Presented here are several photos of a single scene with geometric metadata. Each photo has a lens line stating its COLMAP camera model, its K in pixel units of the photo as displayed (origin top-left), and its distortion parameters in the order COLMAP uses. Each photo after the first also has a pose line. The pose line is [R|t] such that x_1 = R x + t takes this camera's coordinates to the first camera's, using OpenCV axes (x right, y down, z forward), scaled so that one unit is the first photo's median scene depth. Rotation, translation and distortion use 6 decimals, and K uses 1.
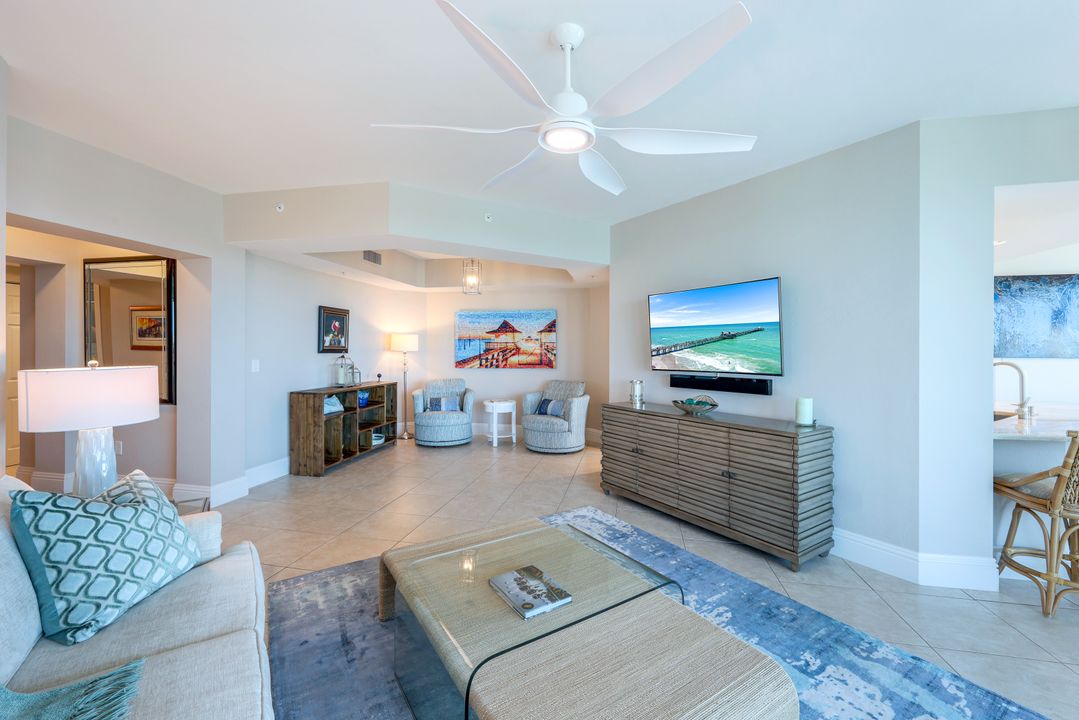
lens RADIAL K [[441.1, 0, 542.7], [0, 441.1, 349.9], [0, 0, 1]] dist [0.005945, -0.000370]
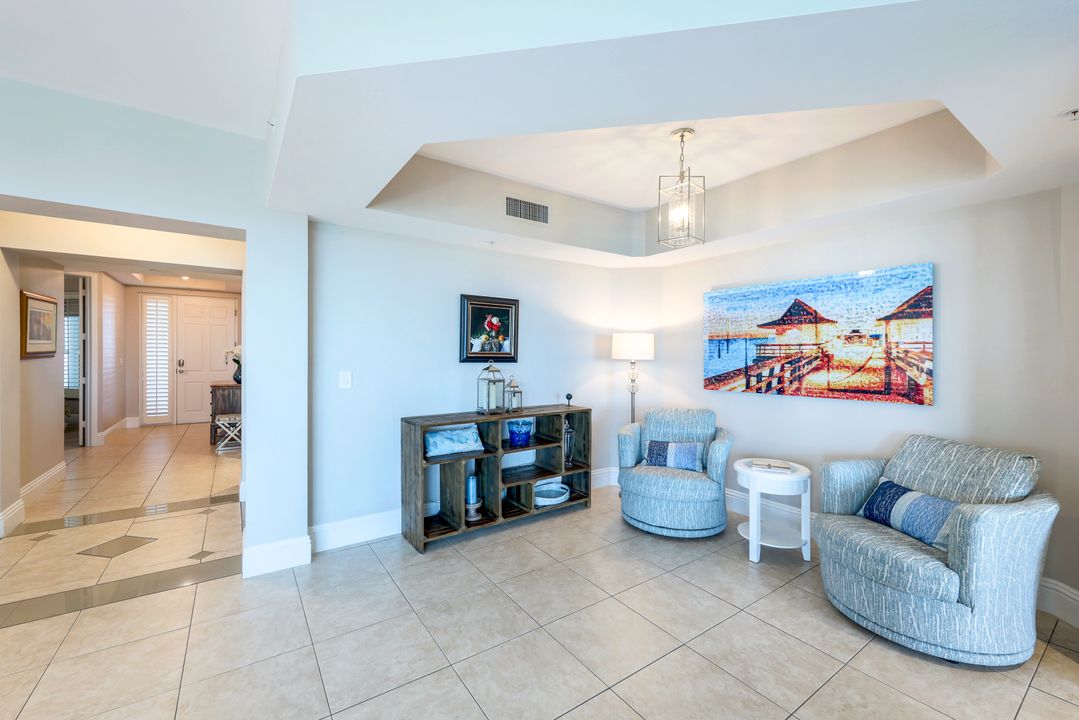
lens RADIAL K [[441.1, 0, 539.8], [0, 441.1, 356.8], [0, 0, 1]] dist [0.005945, -0.000370]
pose [[0.722678, 0.006257, -0.691157, 0.058519], [-0.003514, 0.999979, 0.005379, -0.005041], [0.691176, -0.001459, 0.722685, 0.520817]]
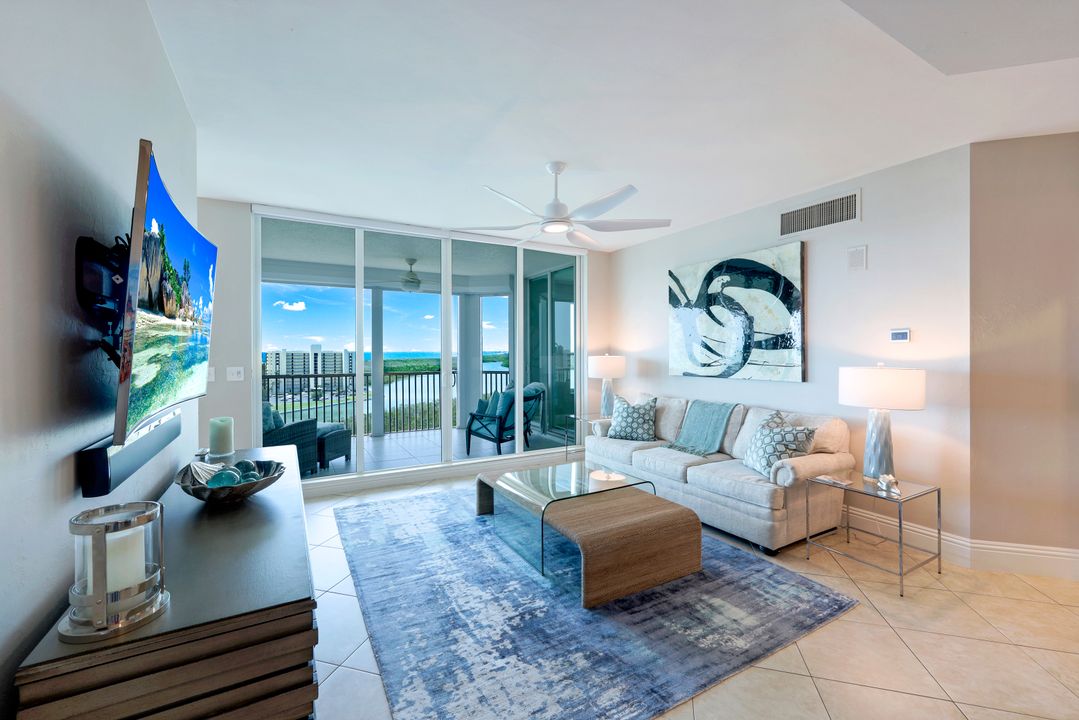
lens RADIAL K [[441.1, 0, 520.2], [0, 441.1, 353.9], [0, 0, 1]] dist [0.005945, -0.000370]
pose [[-0.995366, -0.003867, 0.096079, 0.006718], [-0.003499, 0.999986, 0.003998, -0.002557], [-0.096094, 0.003643, -0.995366, 0.876884]]
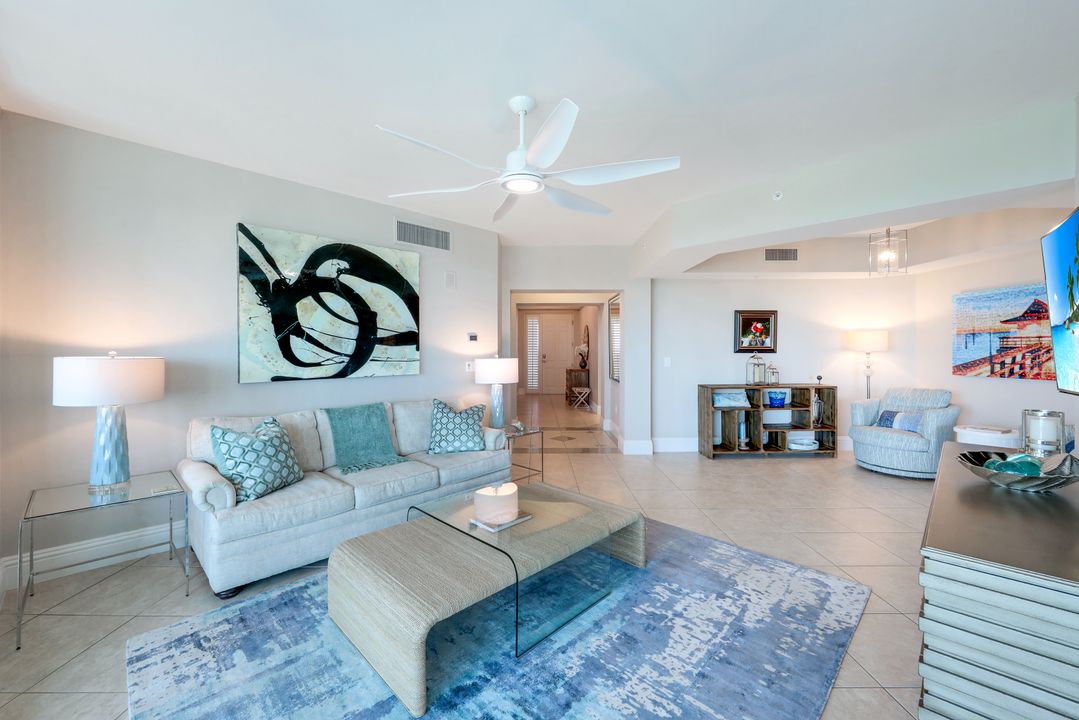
lens RADIAL K [[441.1, 0, 540.9], [0, 441.1, 353.1], [0, 0, 1]] dist [0.005945, -0.000370]
pose [[0.212703, 0.004900, -0.977105, 0.427791], [0.003137, 0.999979, 0.005698, 0.000014], [0.977112, -0.004277, 0.212683, 0.254200]]
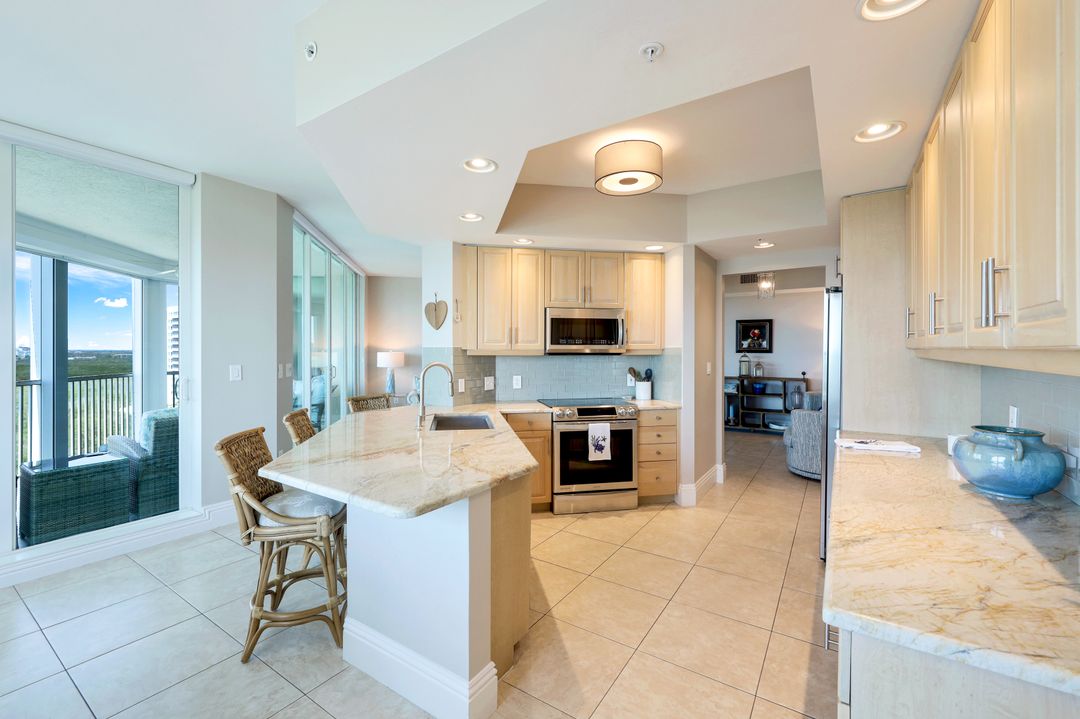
lens RADIAL K [[441.5, 0, 525.4], [0, 441.5, 354.0], [0, 0, 1]] dist [0.005945, -0.000370]
pose [[-0.395635, 0.008007, -0.918373, 1.001346], [0.000617, 0.999964, 0.008452, -0.001091], [0.918408, 0.002778, -0.395626, 0.838827]]
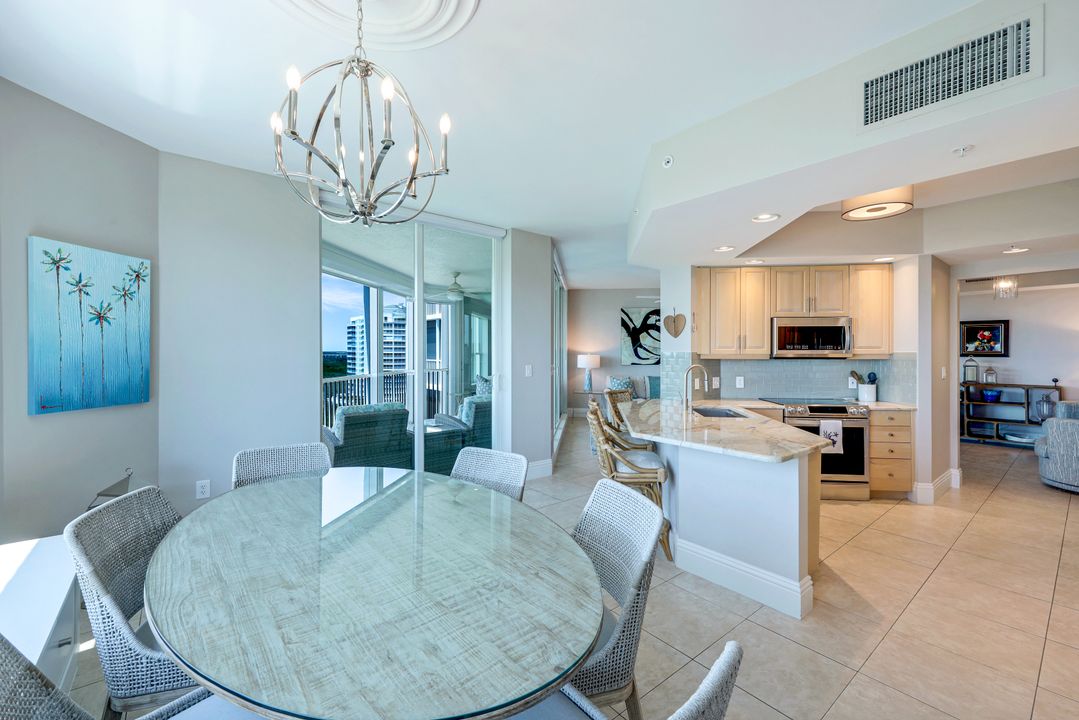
lens RADIAL K [[441.1, 0, 539.7], [0, 441.1, 350.7], [0, 0, 1]] dist [0.005945, -0.000370]
pose [[-0.634695, -0.002257, -0.772759, 1.209049], [-0.000289, 0.999996, -0.002683, -0.005741], [0.772762, -0.001479, -0.634694, 0.778850]]
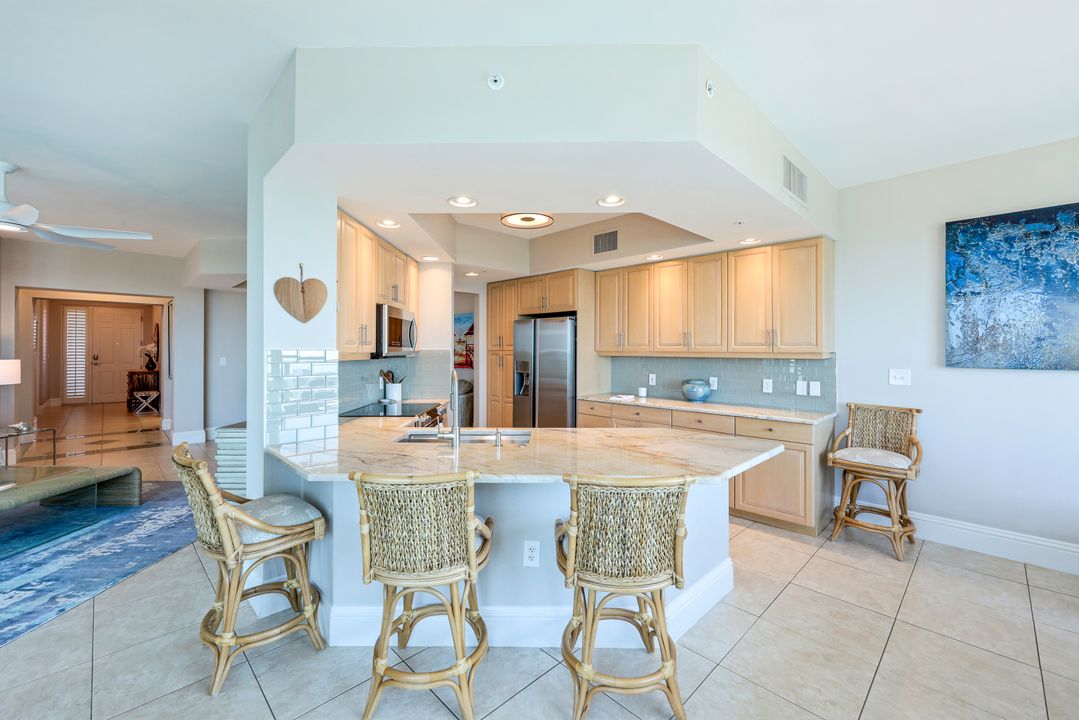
lens RADIAL K [[441.1, 0, 542.7], [0, 441.1, 348.8], [0, 0, 1]] dist [0.005945, -0.000370]
pose [[0.830390, -0.001168, -0.557181, 0.875935], [0.000669, 0.999999, -0.001098, -0.005434], [0.557182, 0.000539, 0.830391, 0.242503]]
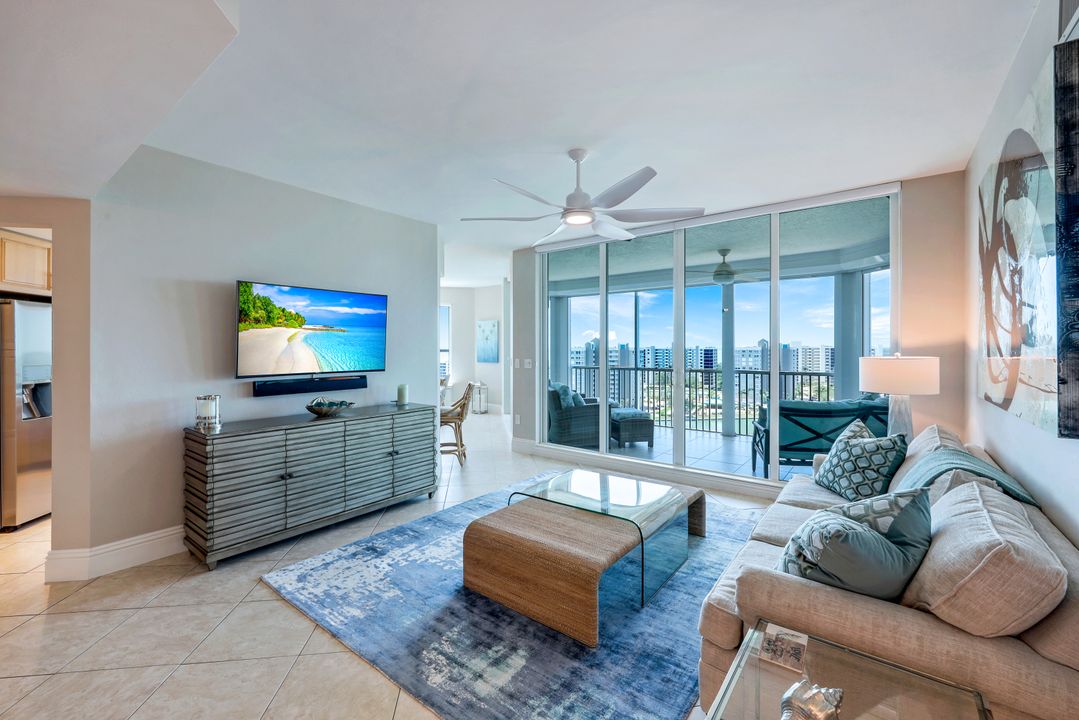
lens RADIAL K [[441.1, 0, 542.6], [0, 441.1, 348.6], [0, 0, 1]] dist [0.005945, -0.000370]
pose [[-0.319889, -0.002375, 0.947452, -0.462605], [0.000452, 0.999996, 0.002659, -0.005391], [-0.947455, 0.001279, -0.319887, 0.531941]]
